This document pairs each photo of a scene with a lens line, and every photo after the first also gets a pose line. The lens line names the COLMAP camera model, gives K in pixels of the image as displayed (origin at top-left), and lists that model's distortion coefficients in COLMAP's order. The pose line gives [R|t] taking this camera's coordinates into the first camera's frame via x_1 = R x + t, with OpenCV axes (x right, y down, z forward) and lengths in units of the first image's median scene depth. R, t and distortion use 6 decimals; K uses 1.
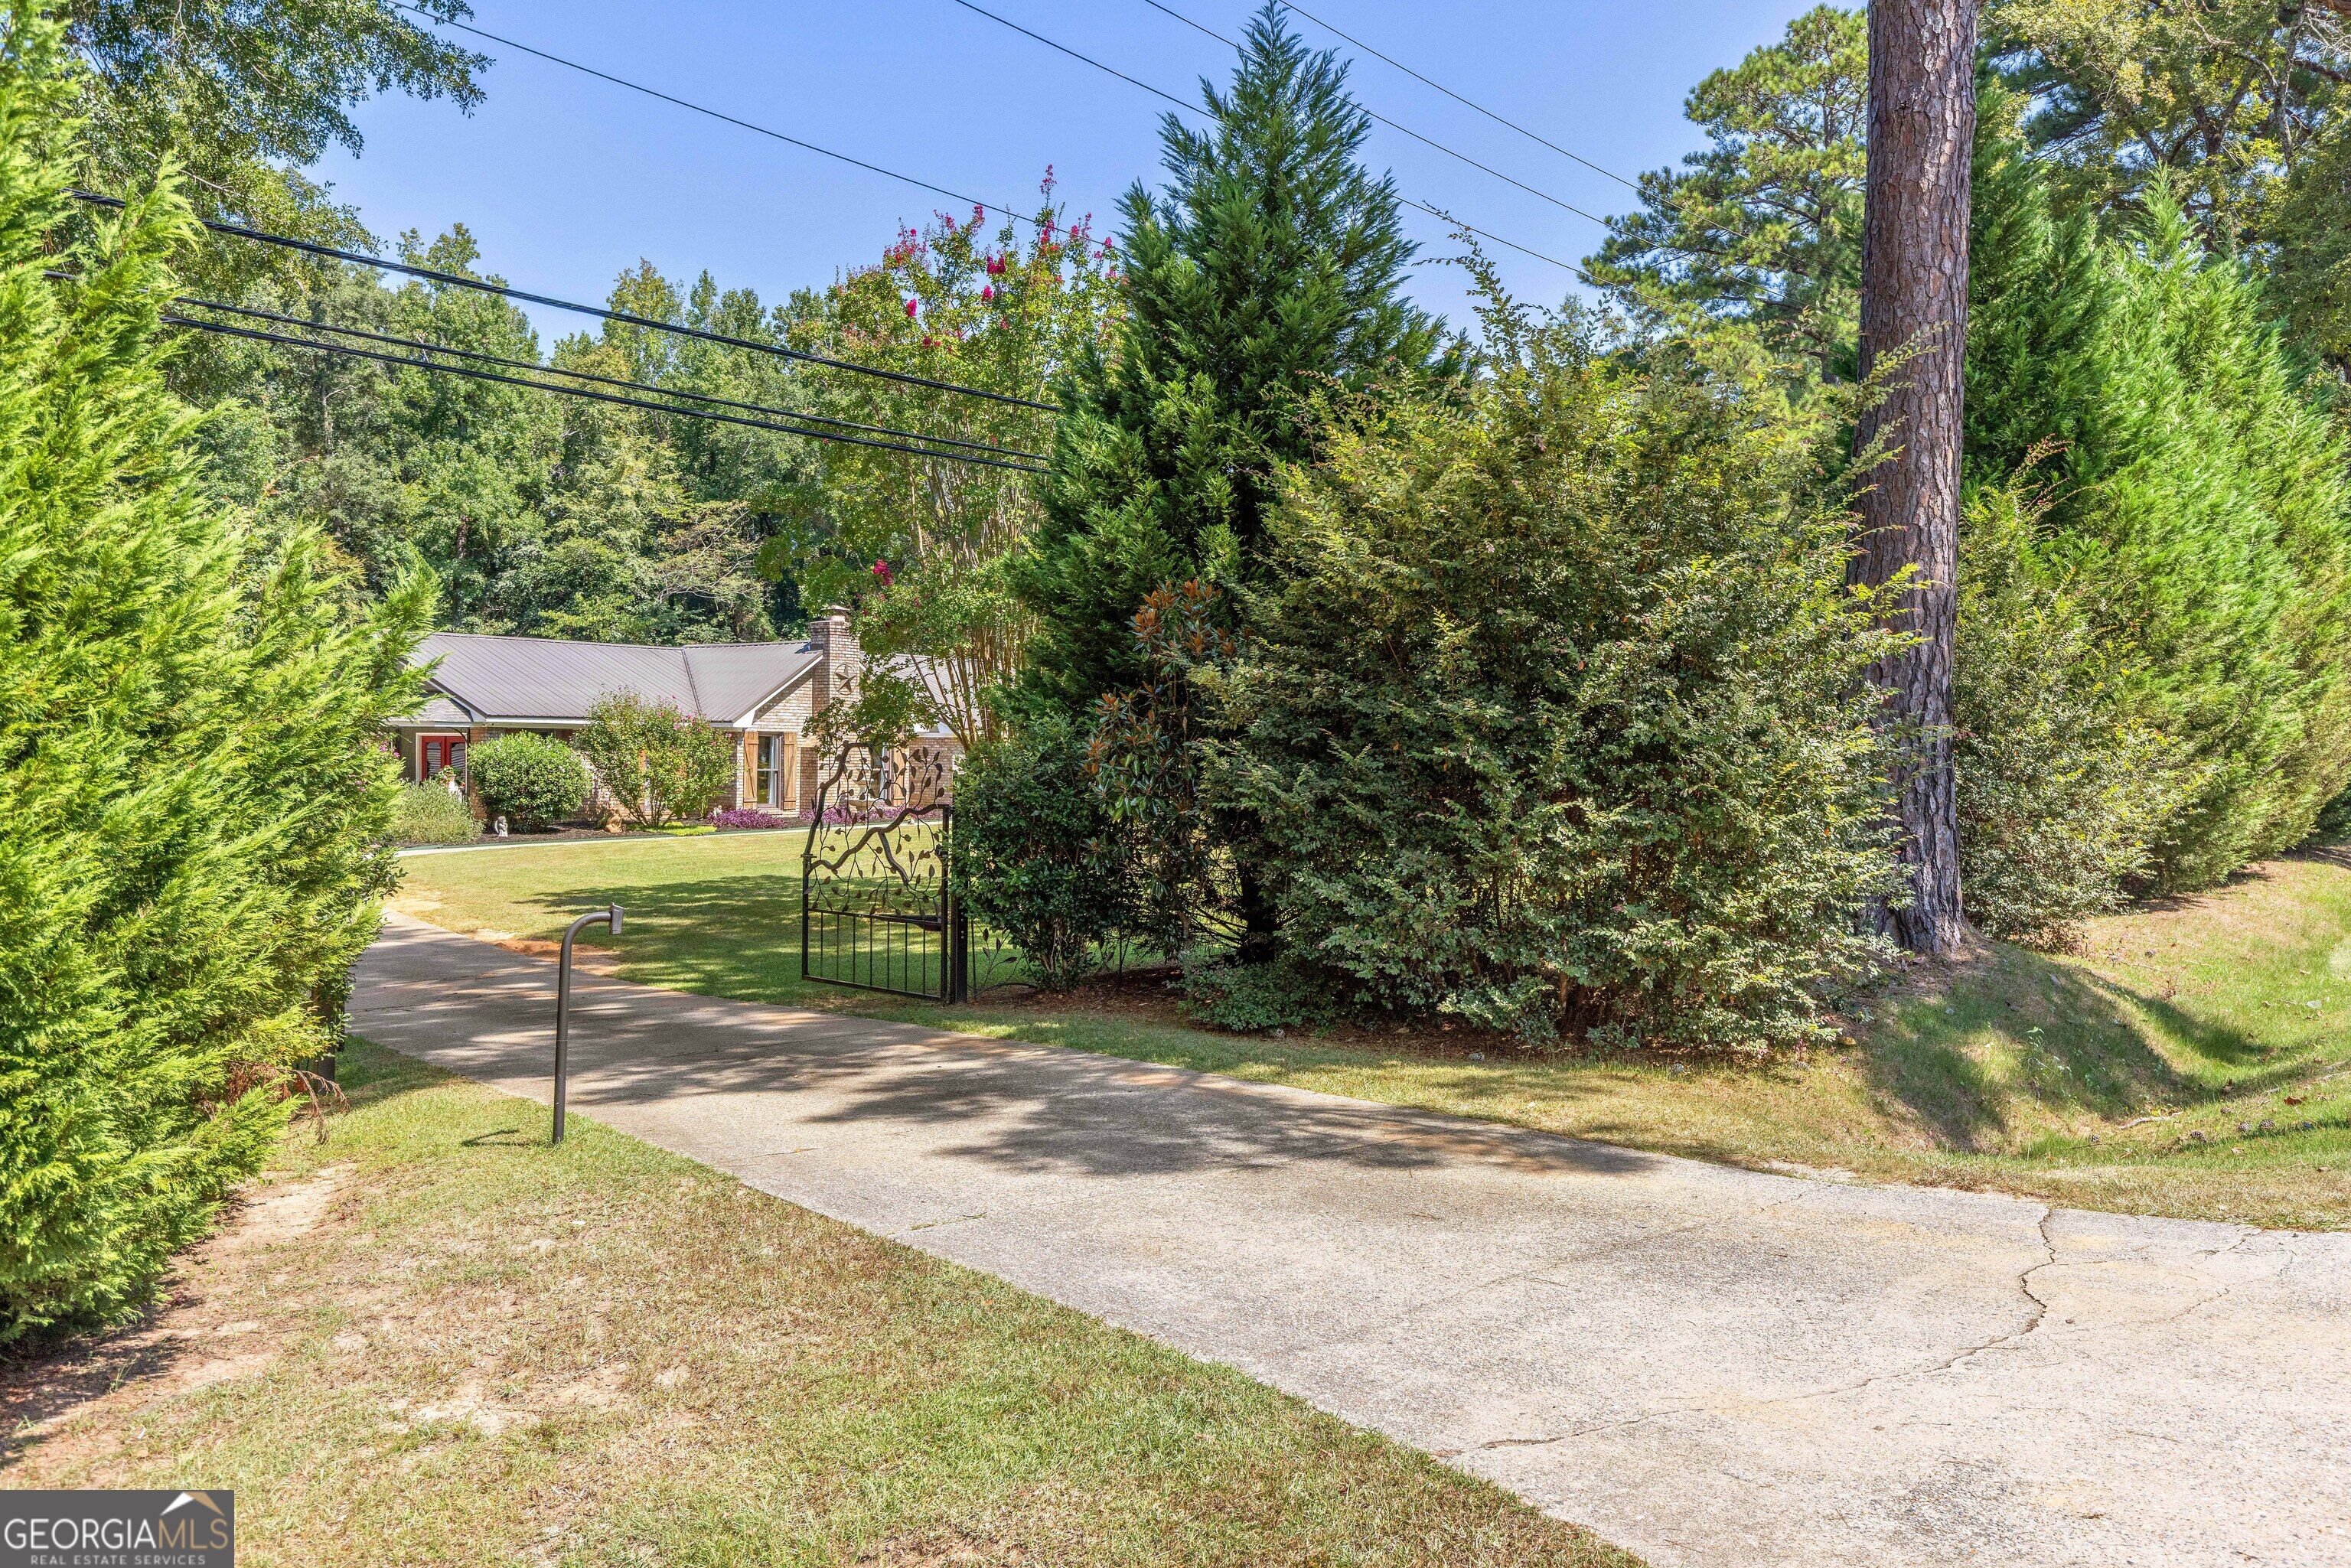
lens RADIAL K [[1965.4, 0, 1177.4], [0, 1965.4, 784.1], [0, 0, 1]] dist [0.004288, -0.000346]
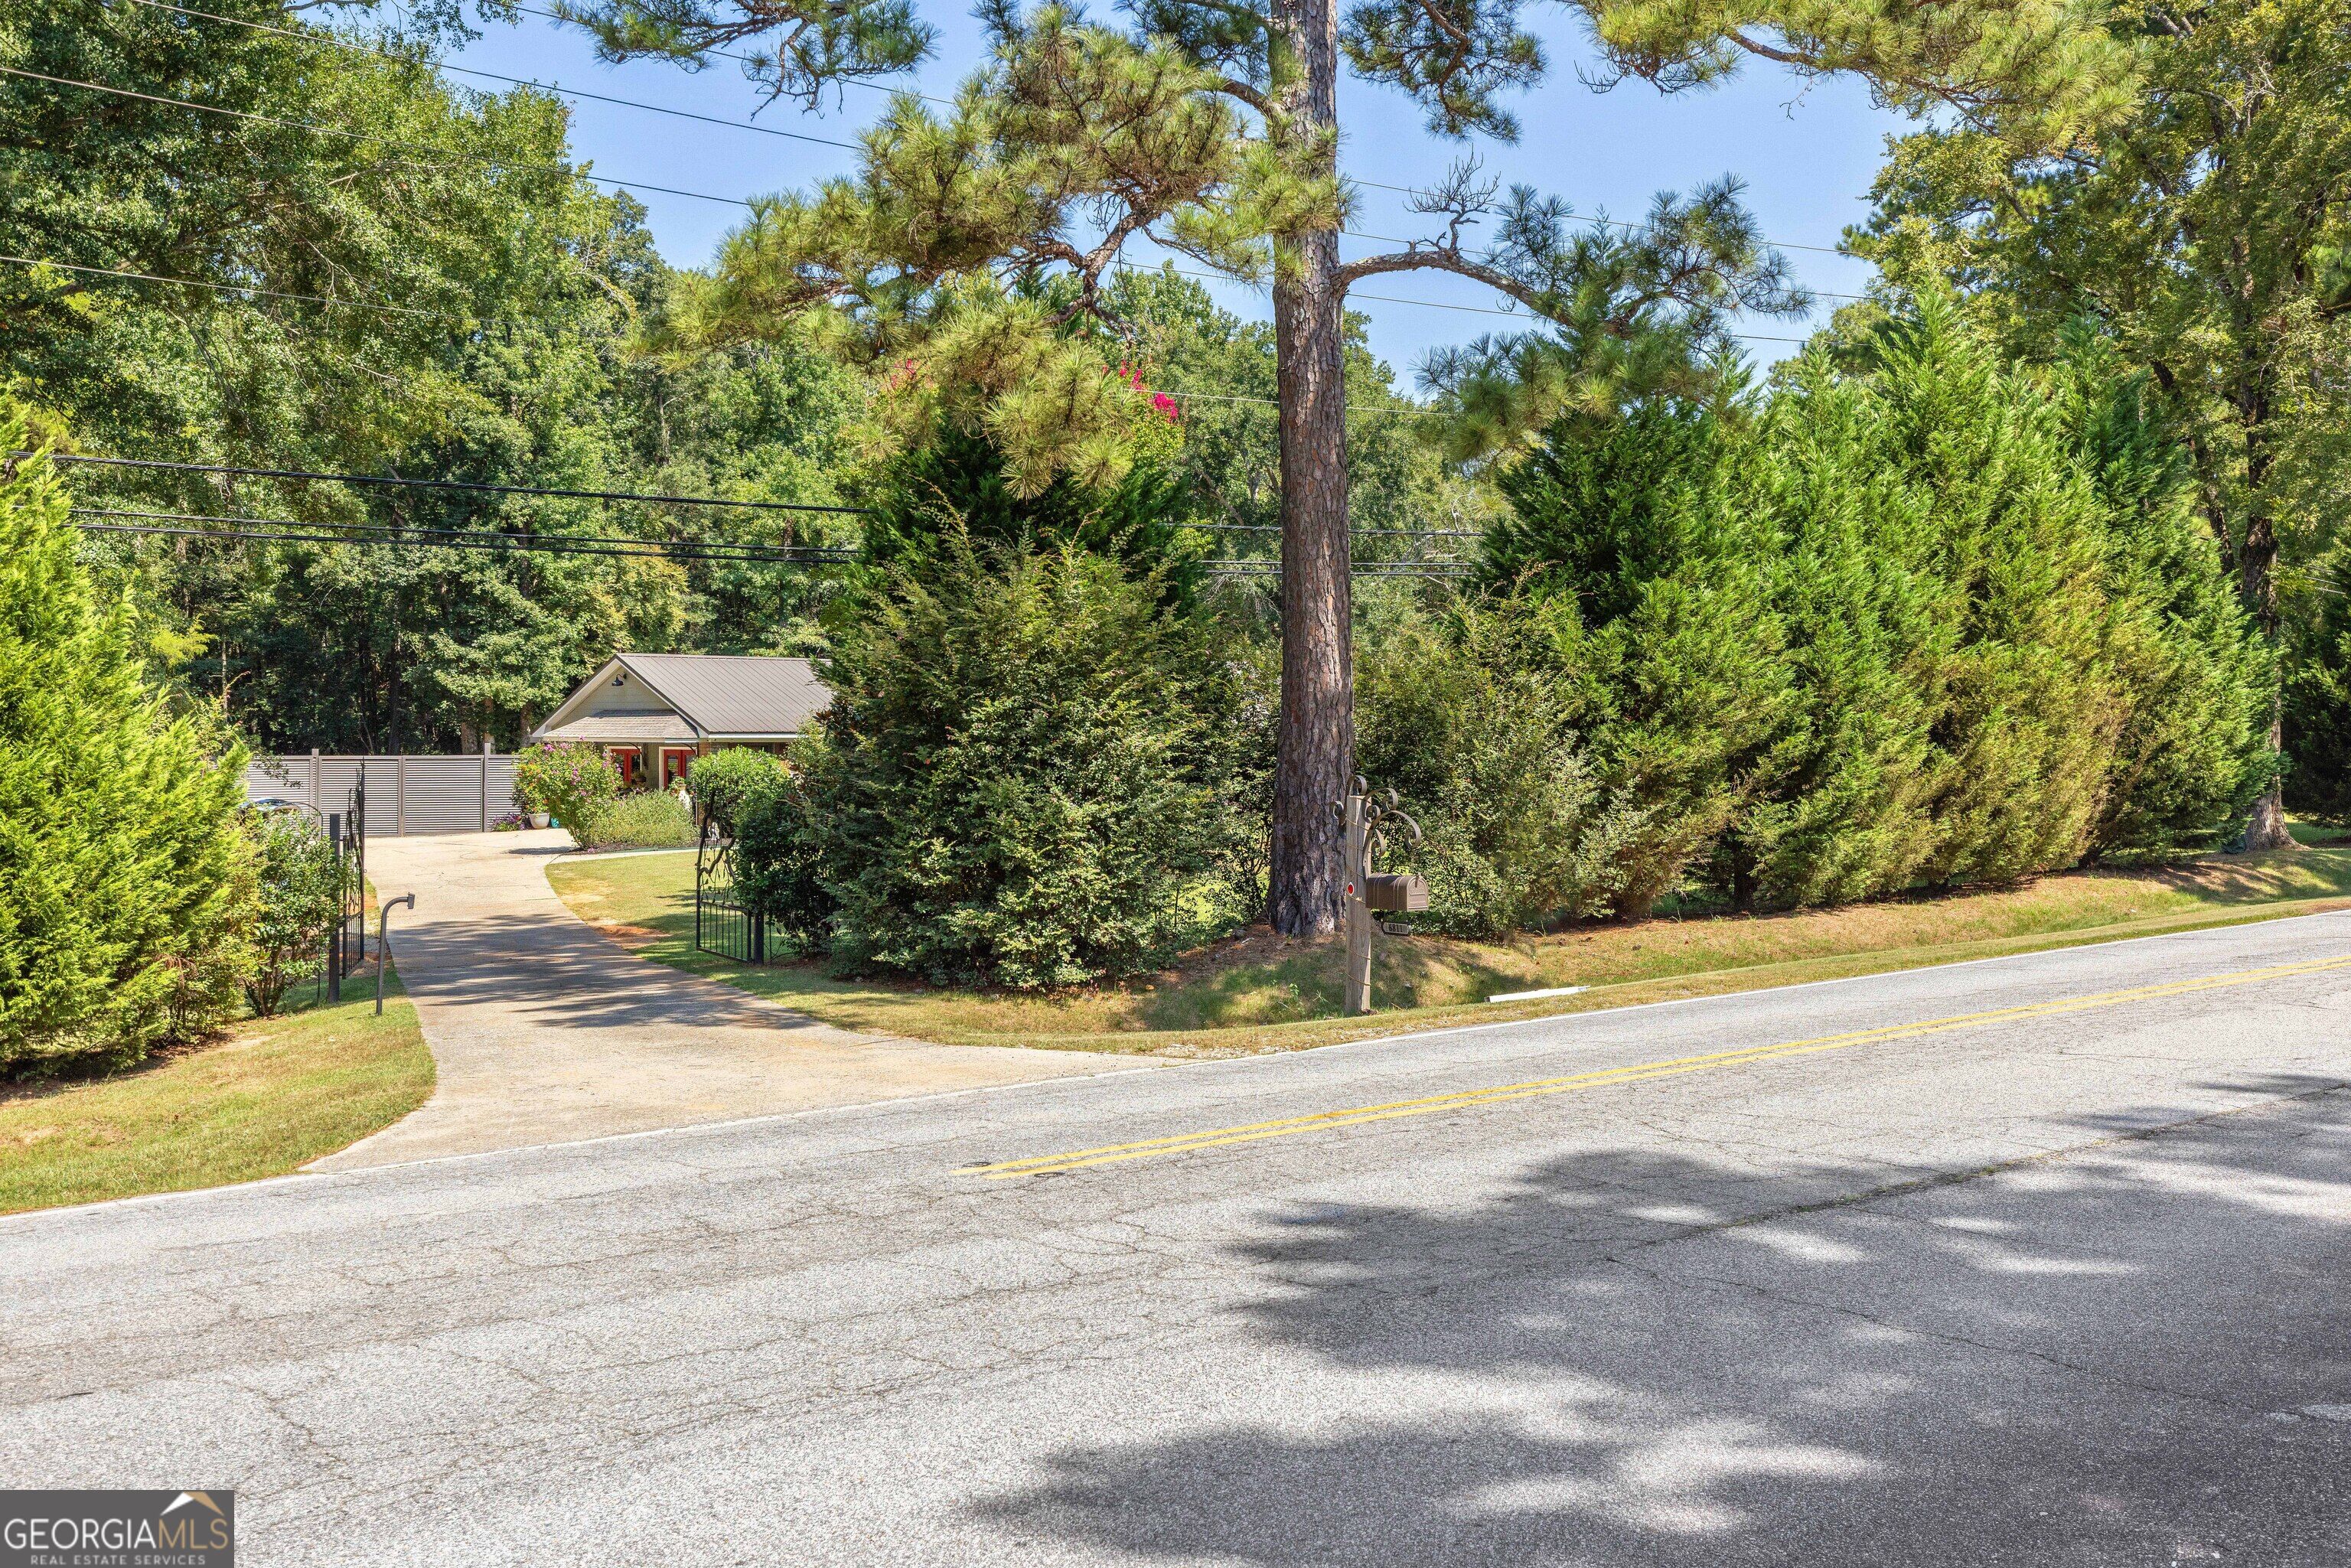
lens RADIAL K [[2353.6, 0, 1175.0], [0, 2353.6, 782.6], [0, 0, 1]] dist [-0.004785, 0.000000]
pose [[0.970533, -0.001514, -0.240964, 0.139150], [0.003125, 0.999975, 0.006304, -0.008226], [0.240949, -0.006871, 0.970513, -0.146192]]
